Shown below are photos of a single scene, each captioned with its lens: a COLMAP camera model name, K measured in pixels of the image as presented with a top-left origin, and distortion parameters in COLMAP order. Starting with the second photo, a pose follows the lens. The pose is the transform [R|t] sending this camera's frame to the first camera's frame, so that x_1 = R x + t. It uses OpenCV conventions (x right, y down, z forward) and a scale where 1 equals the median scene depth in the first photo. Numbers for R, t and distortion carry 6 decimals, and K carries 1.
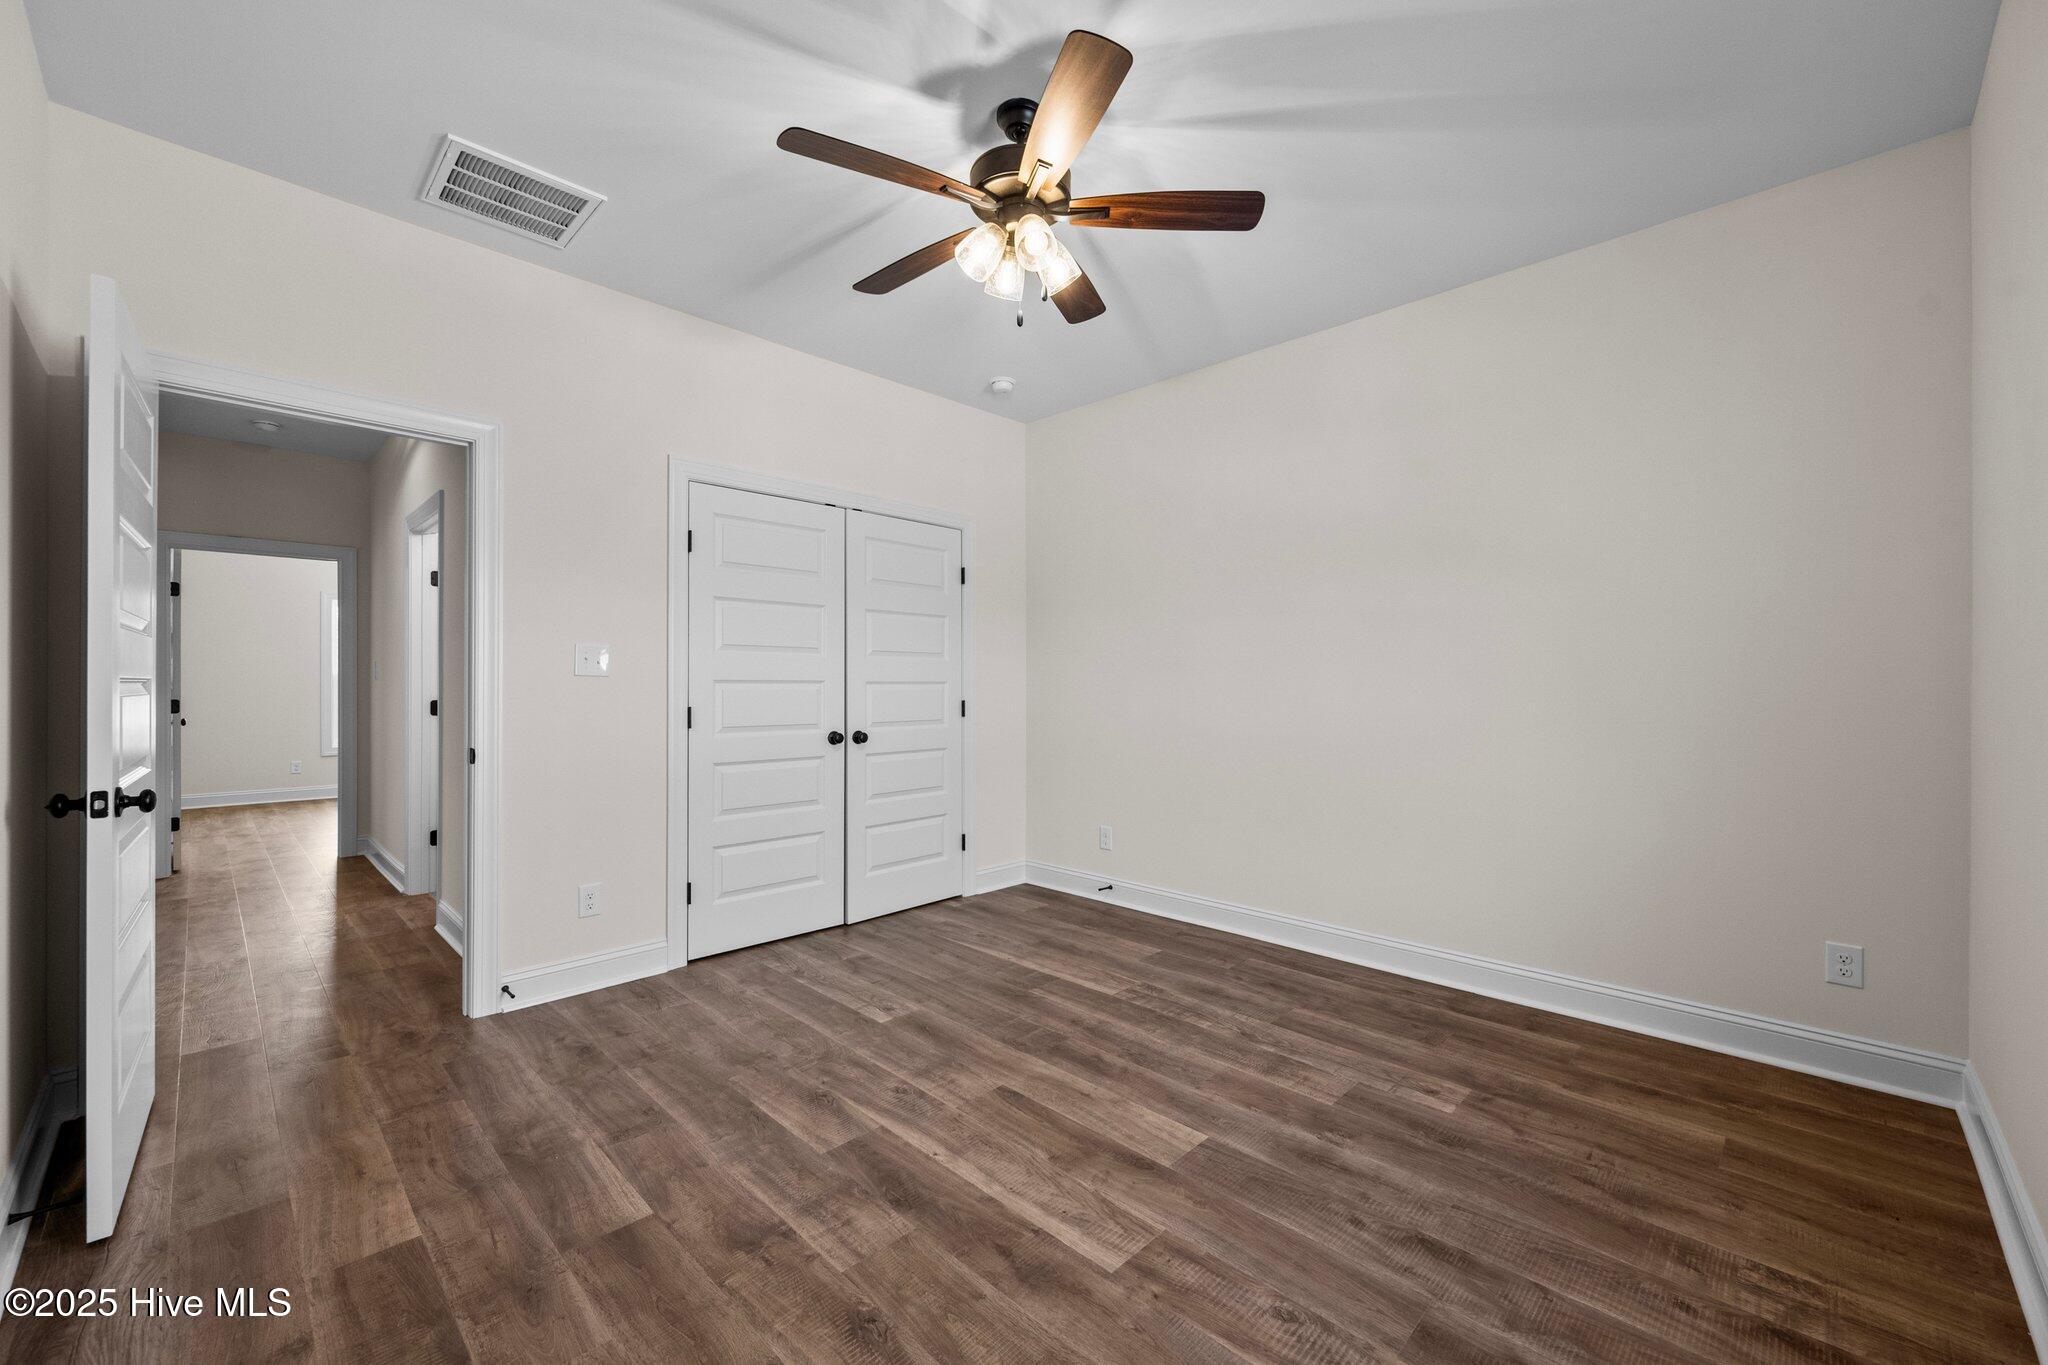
lens RADIAL K [[814.3, 0, 1035.1], [0, 814.3, 691.8], [0, 0, 1]] dist [-0.003314, -0.000353]
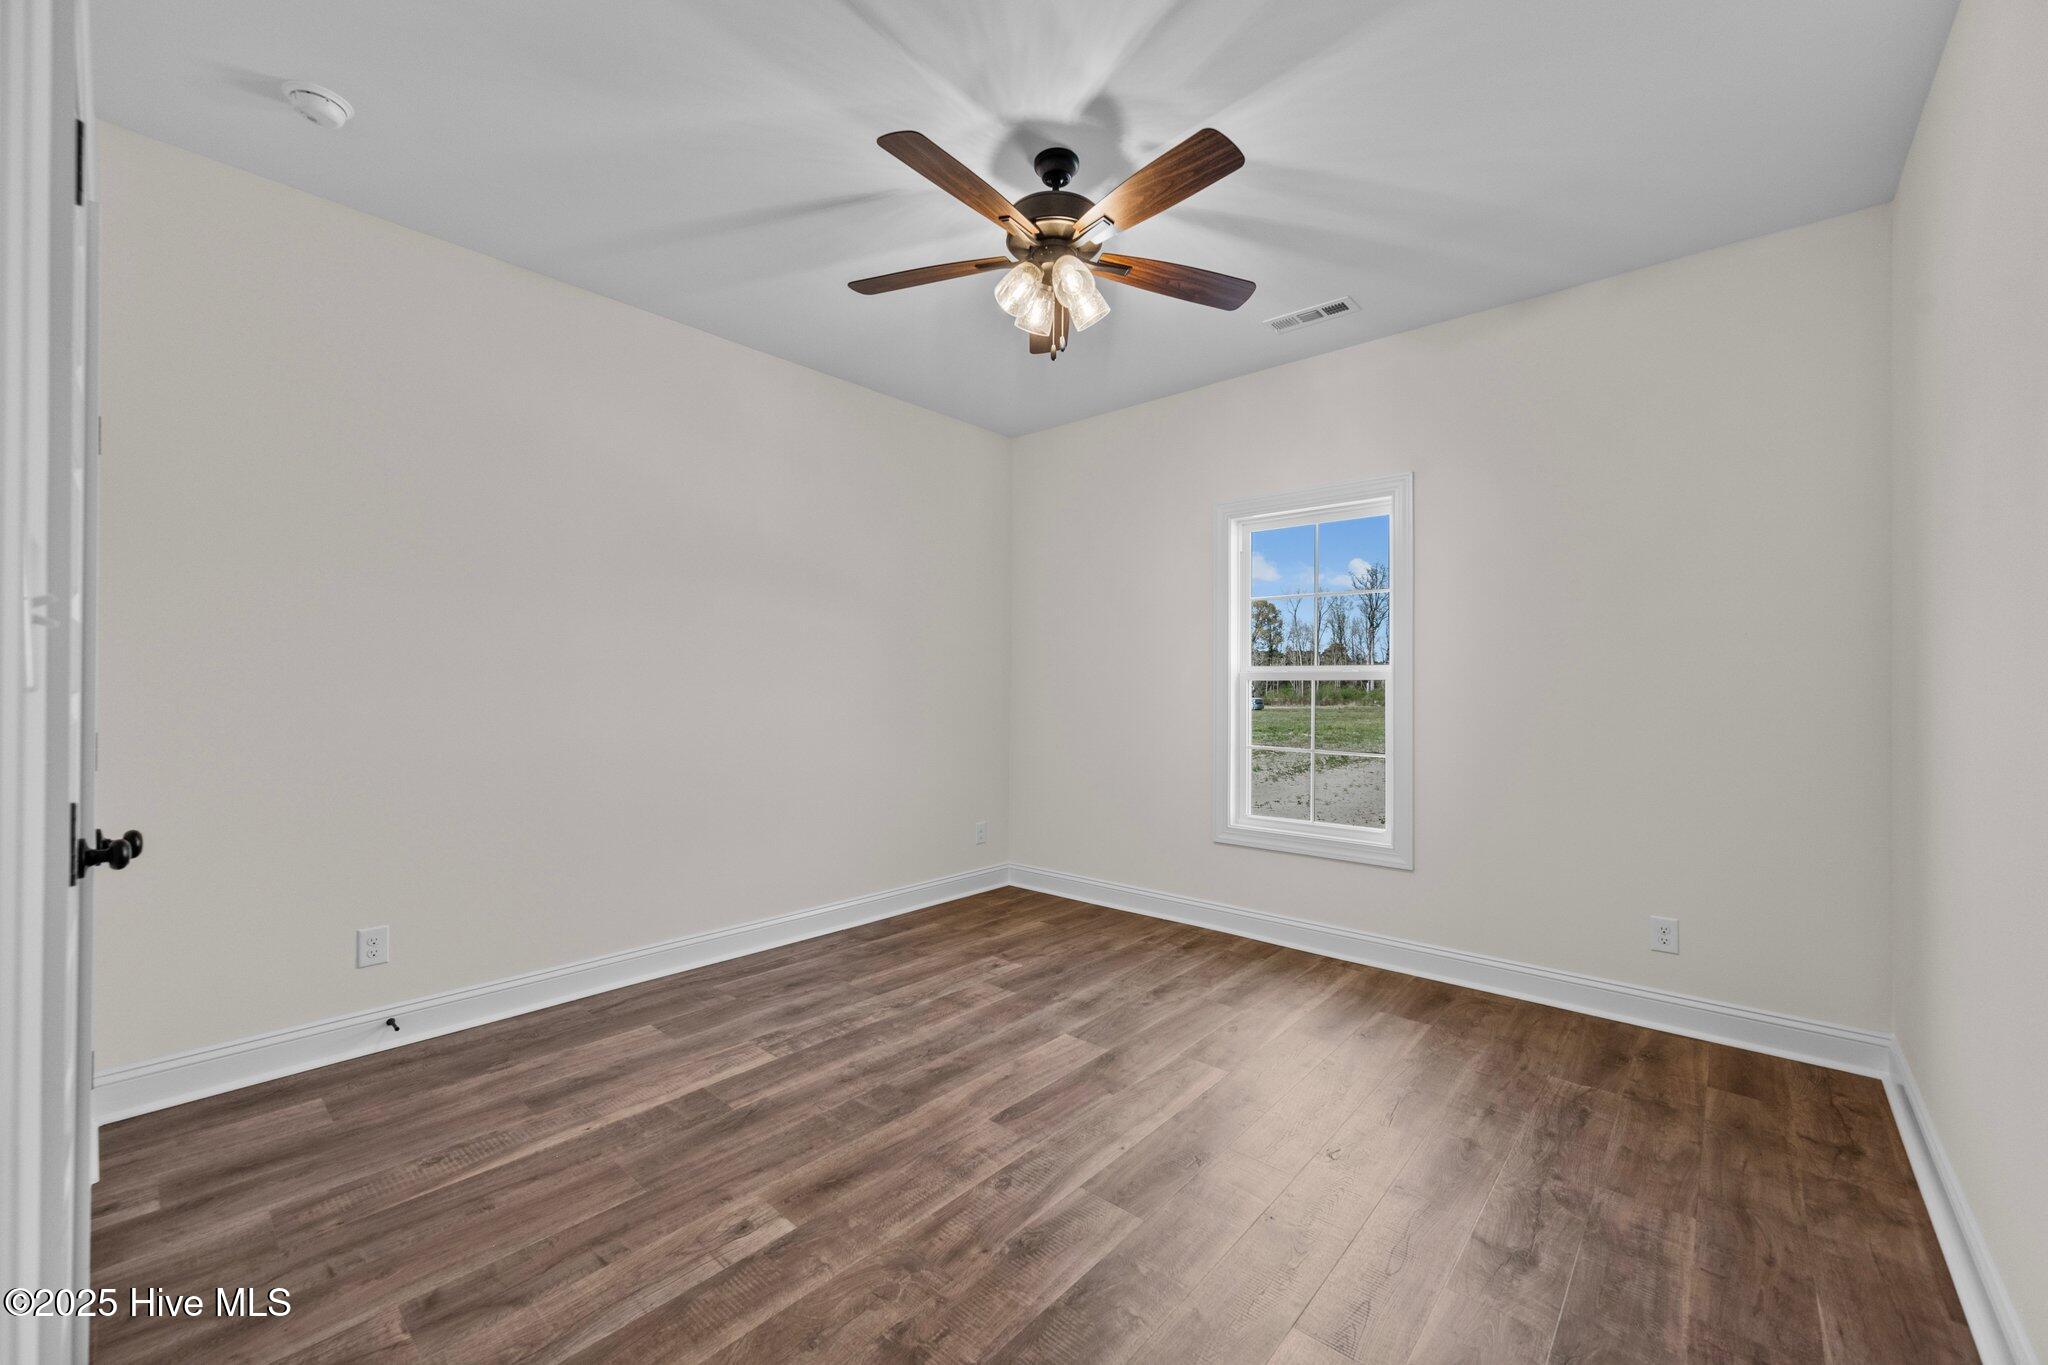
lens RADIAL K [[814.3, 0, 1054.1], [0, 814.3, 681.4], [0, 0, 1]] dist [-0.003314, -0.000353]
pose [[-0.075634, 0.003135, 0.997131, -0.905399], [0.002257, 0.999993, -0.002973, -0.015466], [-0.997133, 0.002026, -0.075640, 0.920311]]
